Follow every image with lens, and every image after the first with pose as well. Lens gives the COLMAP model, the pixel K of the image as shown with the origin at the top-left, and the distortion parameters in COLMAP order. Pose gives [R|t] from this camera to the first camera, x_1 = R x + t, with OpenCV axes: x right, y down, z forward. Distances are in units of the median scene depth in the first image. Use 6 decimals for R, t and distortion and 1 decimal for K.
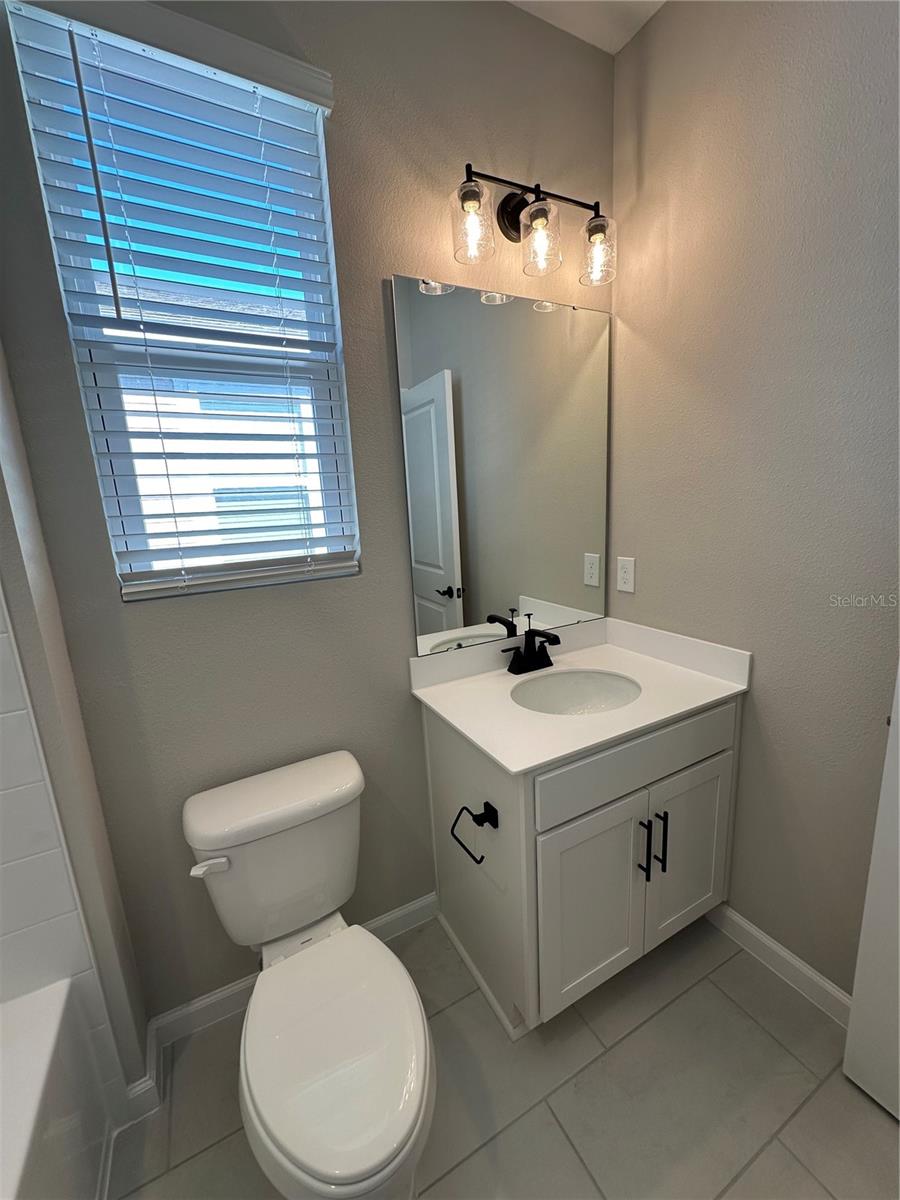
lens RADIAL K [[483.8, 0, 452.4], [0, 483.8, 595.7], [0, 0, 1]] dist [-0.001592, -0.000374]
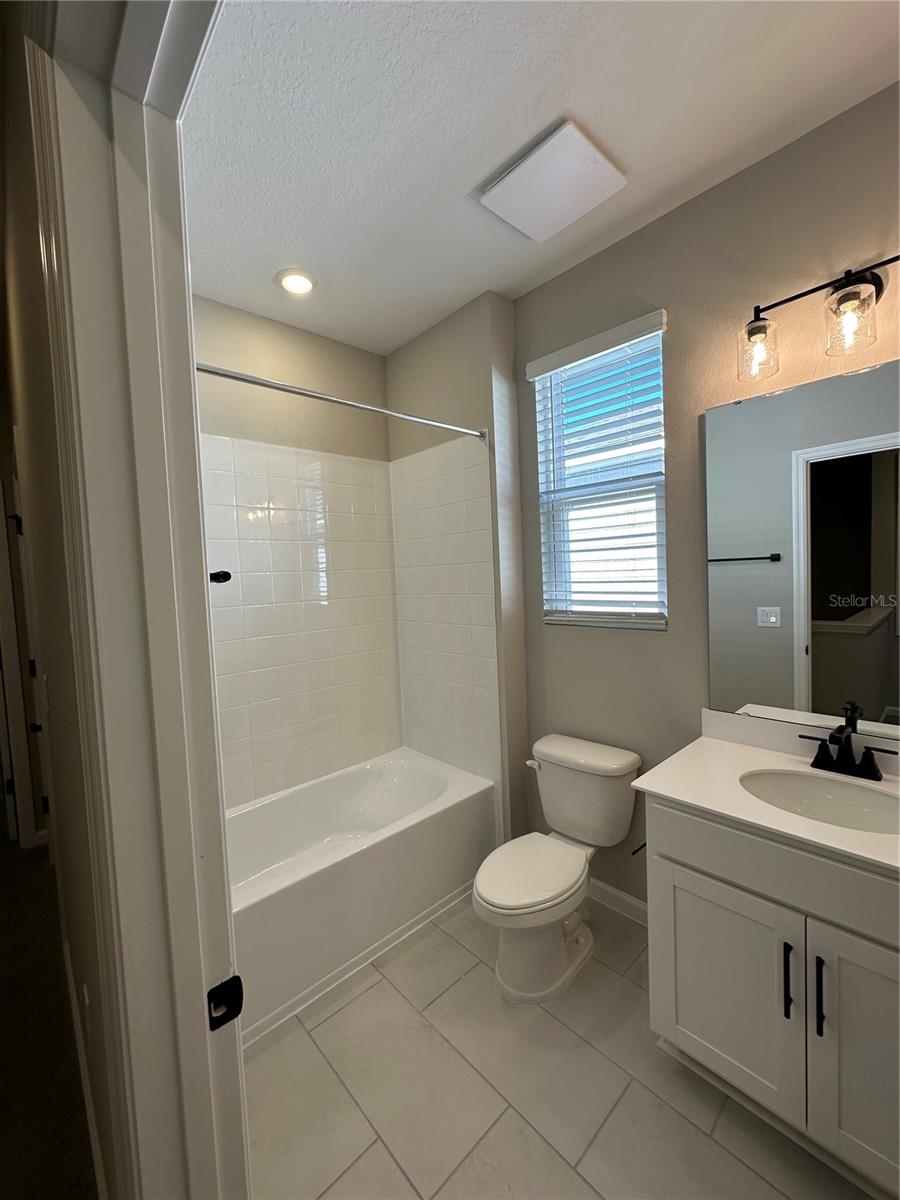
lens RADIAL K [[483.8, 0, 458.2], [0, 483.8, 602.9], [0, 0, 1]] dist [-0.001592, -0.000374]
pose [[0.255673, 0.086407, -0.962894, 1.020434], [-0.171157, 0.984310, 0.042882, -0.084282], [0.951492, 0.153842, 0.266451, 0.080799]]
